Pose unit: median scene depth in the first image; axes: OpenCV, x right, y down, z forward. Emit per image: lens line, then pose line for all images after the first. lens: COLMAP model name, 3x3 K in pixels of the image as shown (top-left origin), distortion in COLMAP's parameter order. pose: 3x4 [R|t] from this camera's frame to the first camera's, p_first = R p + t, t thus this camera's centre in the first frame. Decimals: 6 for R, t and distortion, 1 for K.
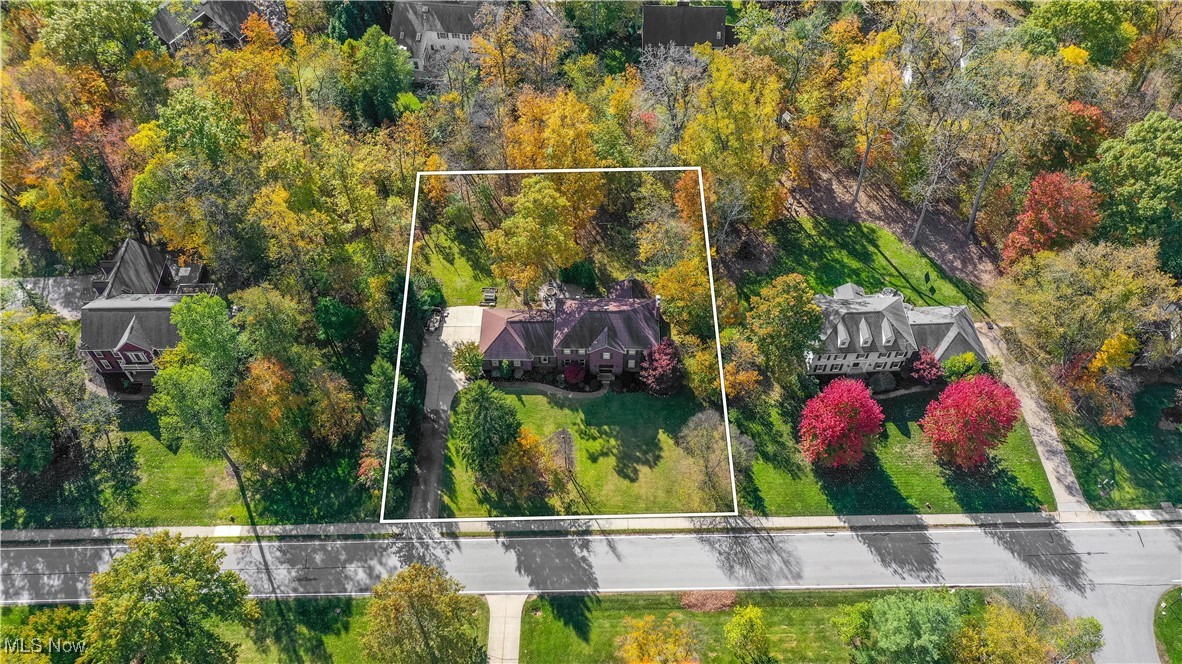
lens RADIAL K [[927.5, 0, 591.0], [0, 927.5, 332.0], [0, 0, 1]] dist [0.009625, 0.000655]
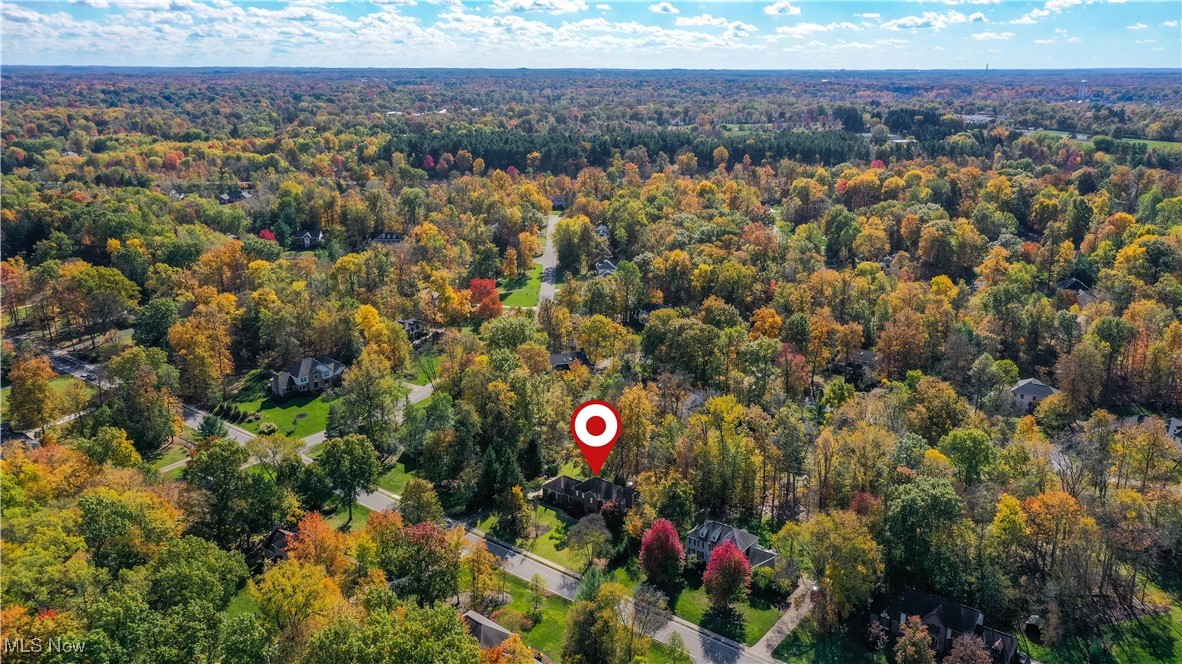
lens RADIAL K [[927.5, 0, 591.0], [0, 927.5, 332.0], [0, 0, 1]] dist [0.009625, 0.000655]
pose [[0.777921, 0.189802, -0.599011, 1.026539], [-0.508238, 0.750633, -0.422191, 0.536303], [0.369504, 0.632871, 0.680397, -0.448342]]
